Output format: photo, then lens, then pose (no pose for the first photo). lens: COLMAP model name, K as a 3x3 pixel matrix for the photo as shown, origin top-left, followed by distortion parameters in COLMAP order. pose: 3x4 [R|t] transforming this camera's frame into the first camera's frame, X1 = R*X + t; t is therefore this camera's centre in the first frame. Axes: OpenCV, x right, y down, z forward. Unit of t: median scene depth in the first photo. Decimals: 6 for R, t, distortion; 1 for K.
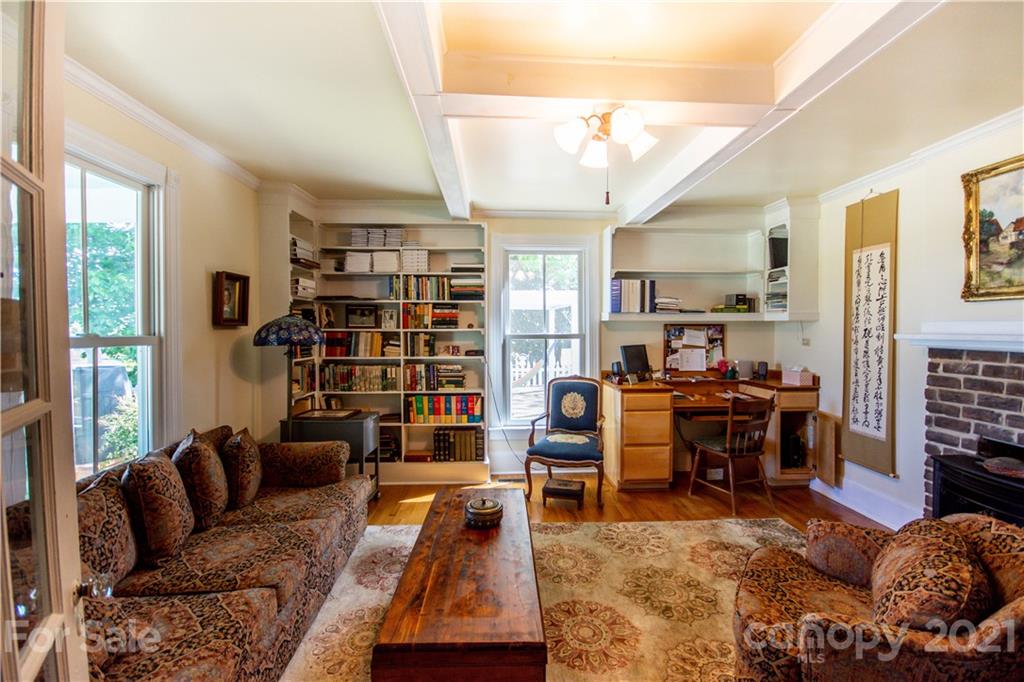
lens RADIAL K [[454.9, 0, 510.1], [0, 454.9, 337.8], [0, 0, 1]] dist [0.000069, -0.007432]
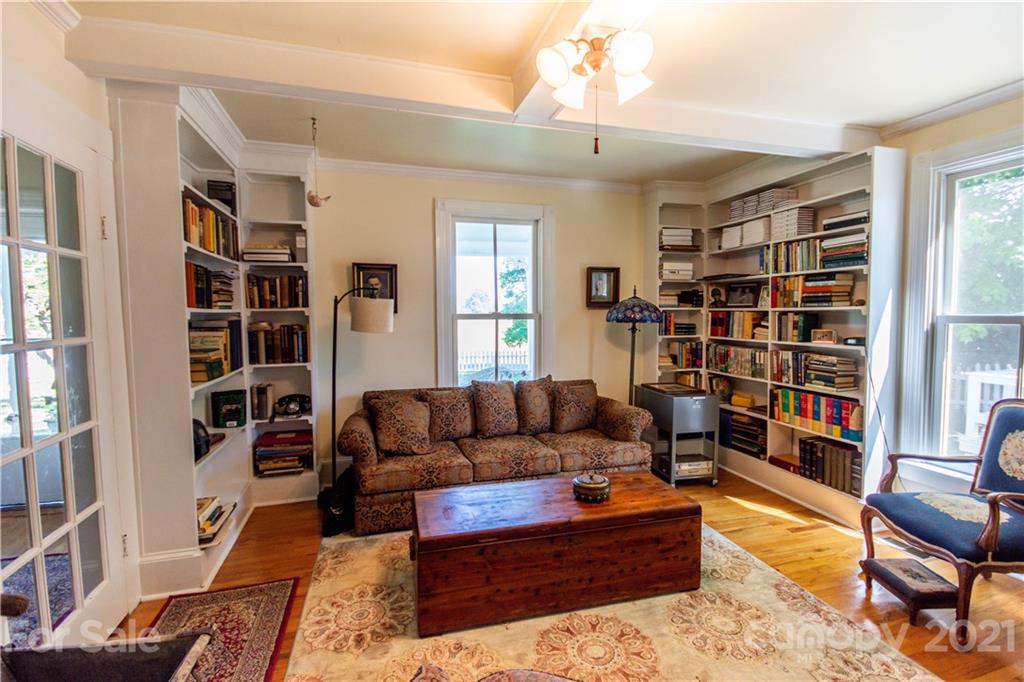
lens RADIAL K [[454.9, 0, 510.1], [0, 454.9, 337.8], [0, 0, 1]] dist [0.000069, -0.007432]
pose [[0.238520, 0.053469, -0.969665, 0.473844], [-0.016293, 0.998563, 0.051054, 0.000961], [0.971001, 0.003622, 0.239048, 0.320709]]
